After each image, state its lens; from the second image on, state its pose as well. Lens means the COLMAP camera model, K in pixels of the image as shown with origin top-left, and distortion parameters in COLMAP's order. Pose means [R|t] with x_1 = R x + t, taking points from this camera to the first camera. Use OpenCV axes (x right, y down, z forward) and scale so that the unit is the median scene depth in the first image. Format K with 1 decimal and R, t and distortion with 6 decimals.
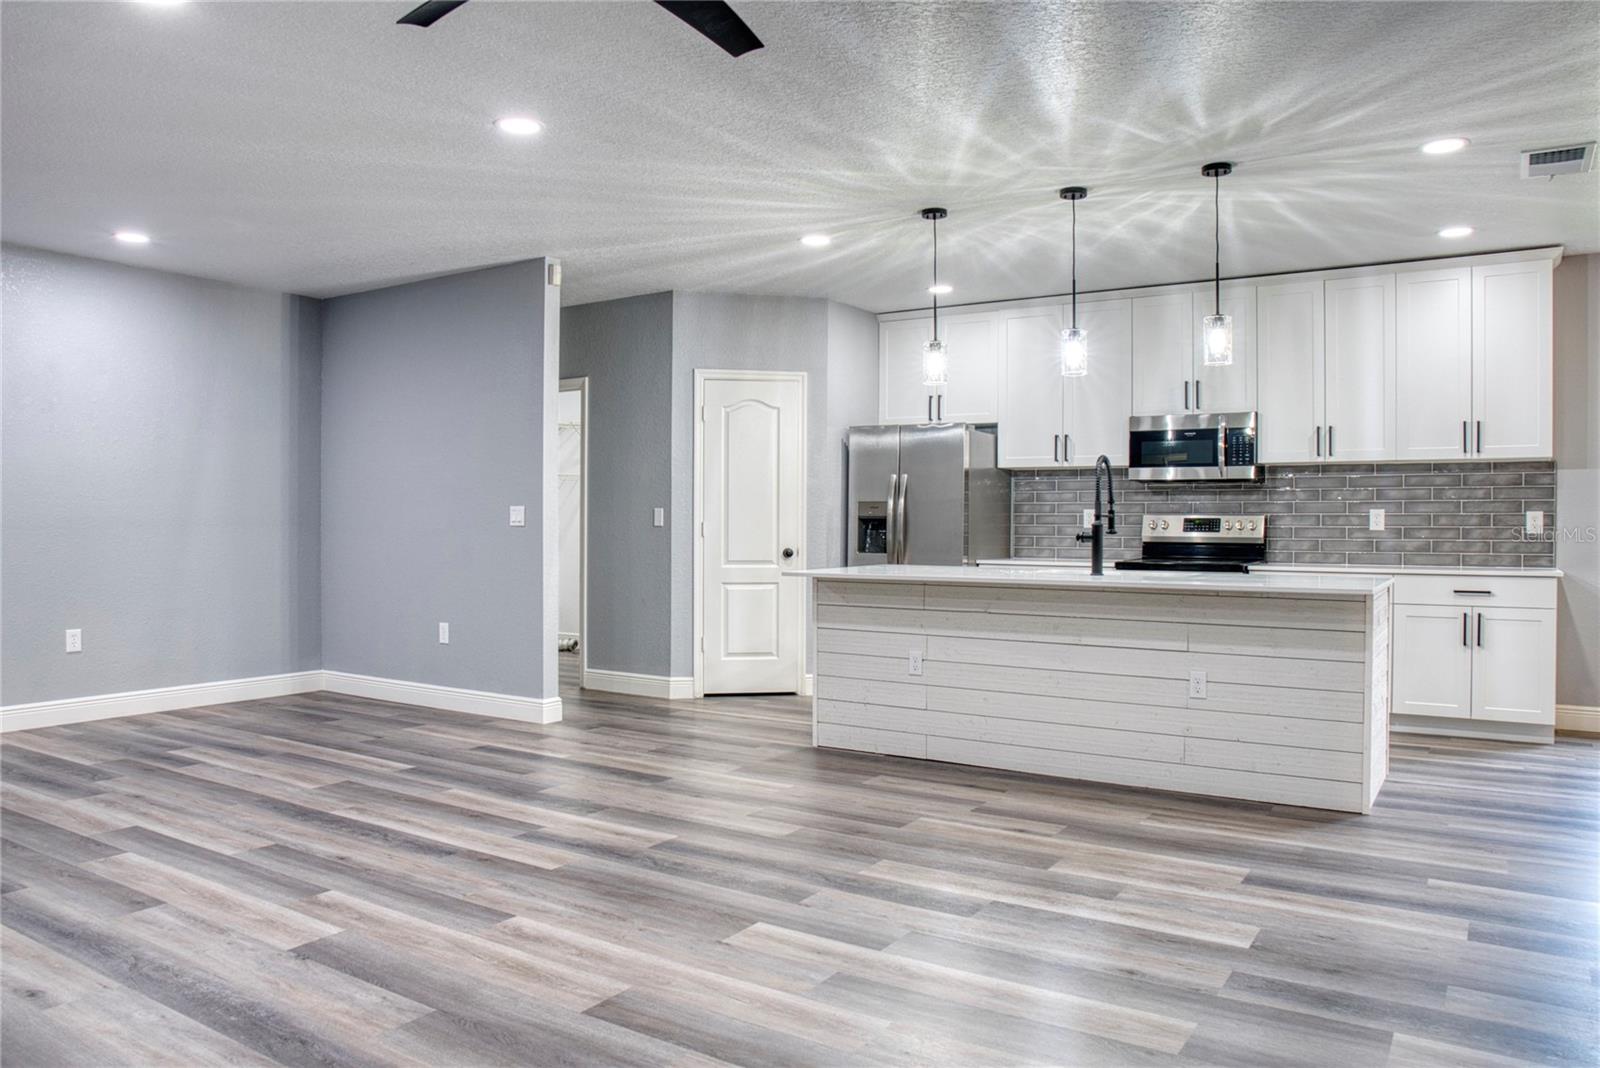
lens RADIAL K [[1128.8, 0, 797.8], [0, 1128.8, 535.1], [0, 0, 1]] dist [-0.100577, 0.058787]
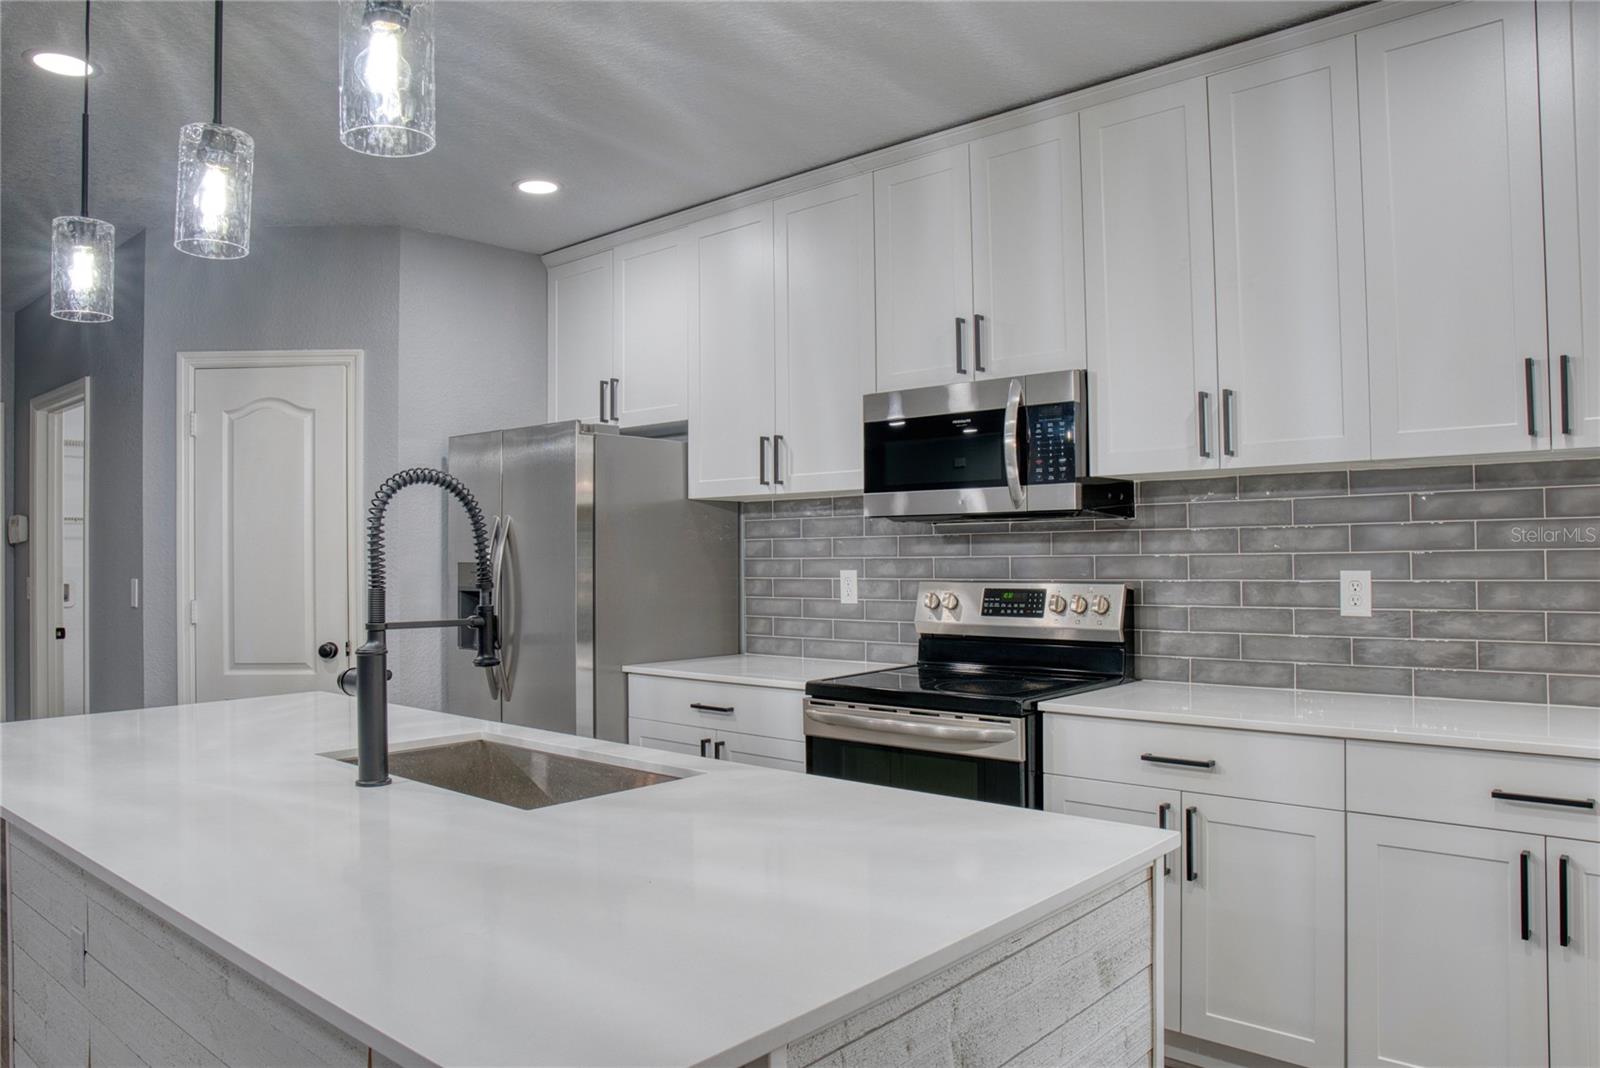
lens RADIAL K [[1128.8, 0, 797.7], [0, 1128.8, 536.8], [0, 0, 1]] dist [-0.100577, 0.058787]
pose [[0.986662, -0.018629, -0.161713, 0.395096], [0.014483, 0.999536, -0.026781, -0.030227], [0.162137, 0.024082, 0.986474, 0.544164]]
